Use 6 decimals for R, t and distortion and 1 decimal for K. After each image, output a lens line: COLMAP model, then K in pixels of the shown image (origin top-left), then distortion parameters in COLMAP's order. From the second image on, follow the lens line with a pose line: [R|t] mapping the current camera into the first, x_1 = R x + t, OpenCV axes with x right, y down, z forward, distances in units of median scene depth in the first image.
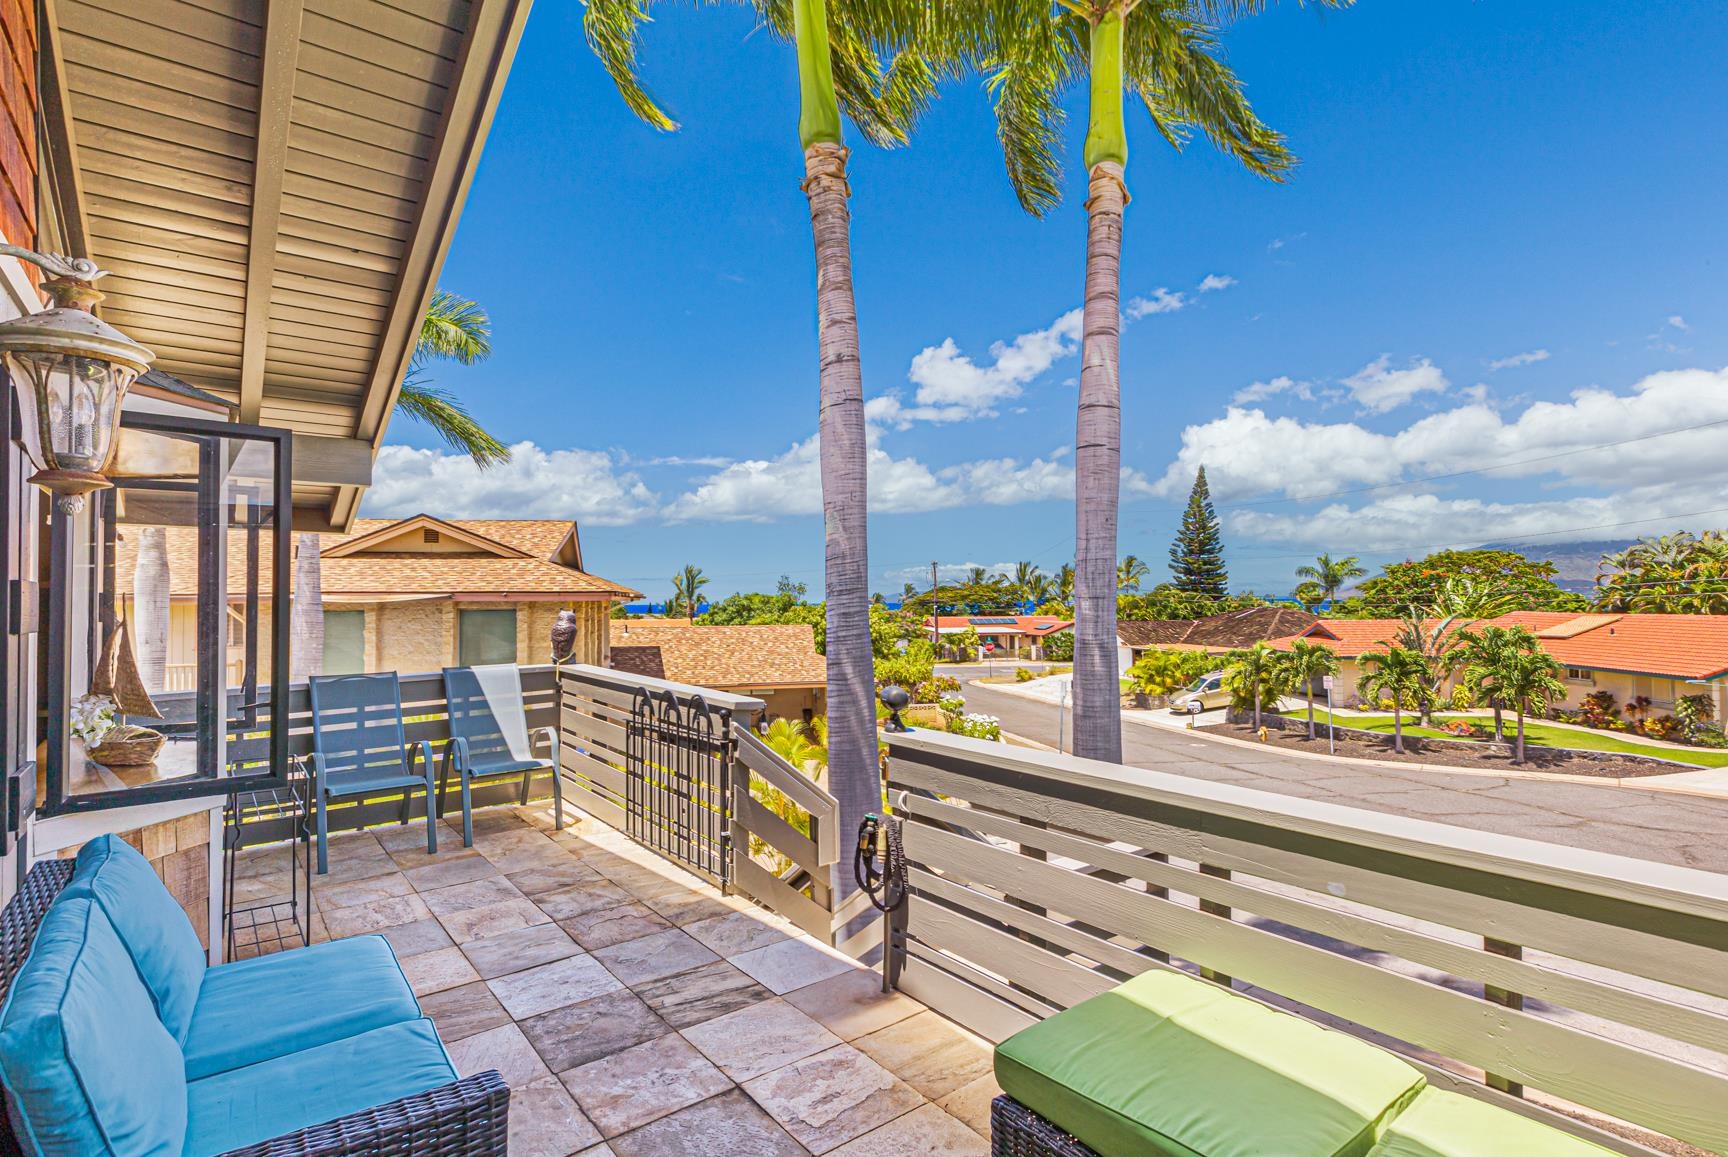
lens RADIAL K [[831.6, 0, 816.9], [0, 831.6, 607.2], [0, 0, 1]] dist [0.008961, -0.004745]
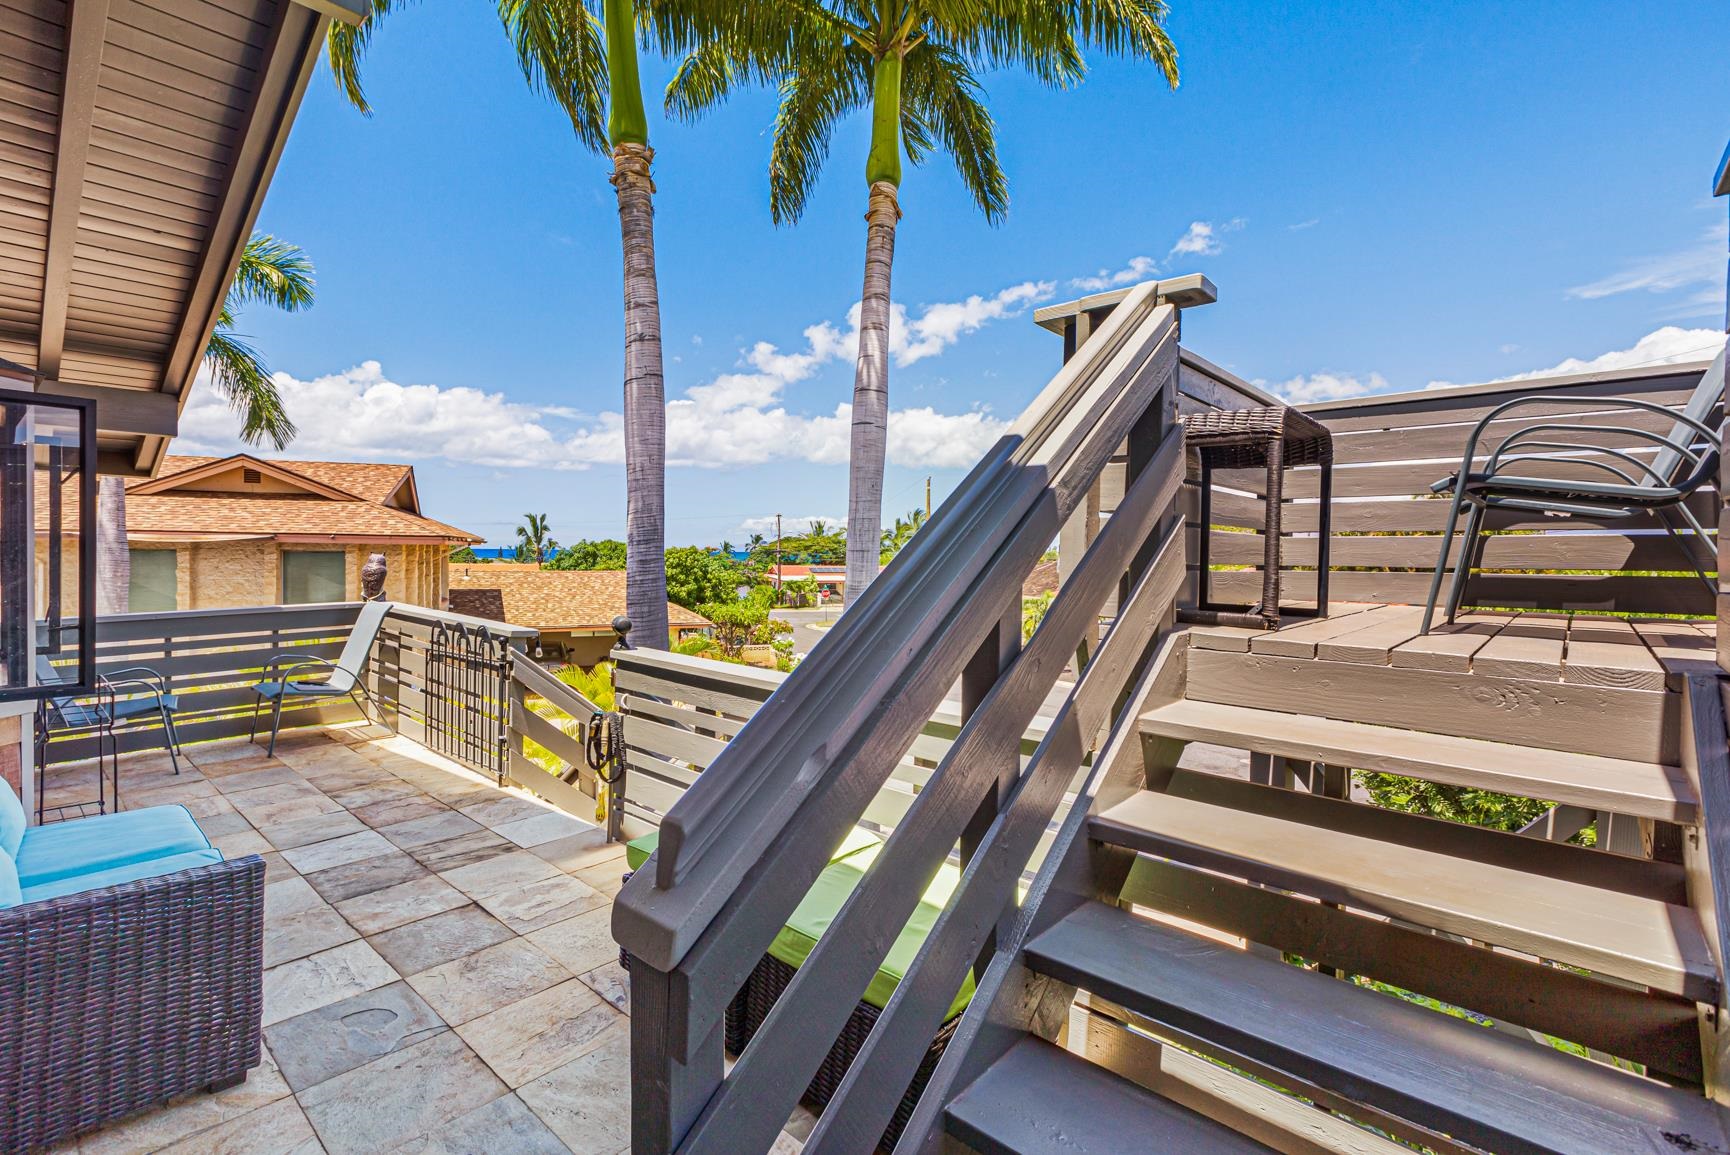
lens RADIAL K [[832.6, 0, 855.4], [0, 832.6, 582.3], [0, 0, 1]] dist [0.008961, -0.004745]
pose [[0.983934, 0.011564, 0.178155, 0.072281], [-0.017227, 0.999393, 0.030273, -0.001418], [-0.177697, -0.032856, 0.983537, -0.119245]]
